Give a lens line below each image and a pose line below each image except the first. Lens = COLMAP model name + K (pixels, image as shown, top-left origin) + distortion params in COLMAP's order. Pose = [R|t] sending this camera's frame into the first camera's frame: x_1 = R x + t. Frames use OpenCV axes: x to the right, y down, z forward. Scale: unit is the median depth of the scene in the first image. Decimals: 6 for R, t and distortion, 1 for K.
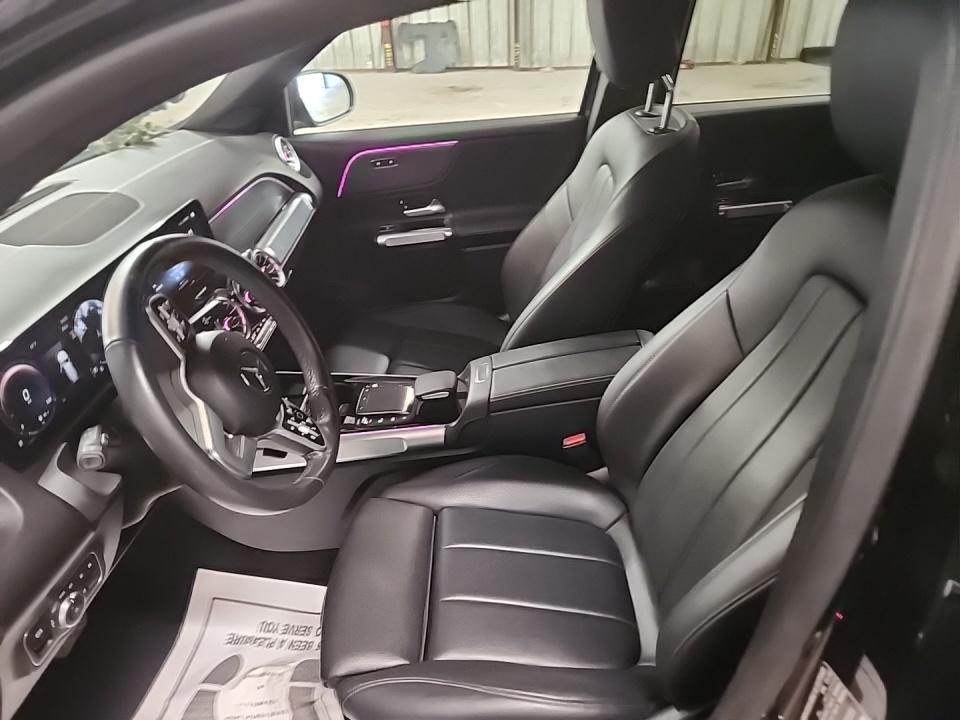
lens RADIAL K [[647.0, 0, 480.3], [0, 647.0, 343.2], [0, 0, 1]] dist [0.000206, -0.000634]
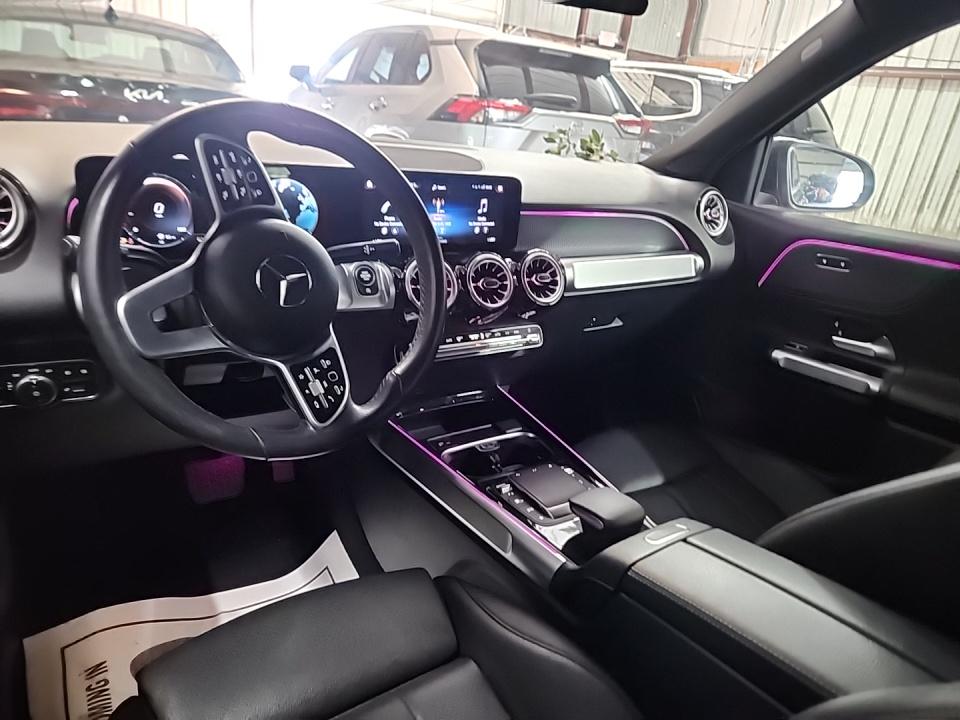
lens RADIAL K [[647.0, 0, 480.3], [0, 647.0, 343.2], [0, 0, 1]] dist [0.000206, -0.000634]
pose [[0.563568, 0.386516, -0.730066, 0.186349], [-0.529048, 0.847631, 0.040363, -0.023552], [0.634428, 0.363493, 0.682184, 0.286580]]
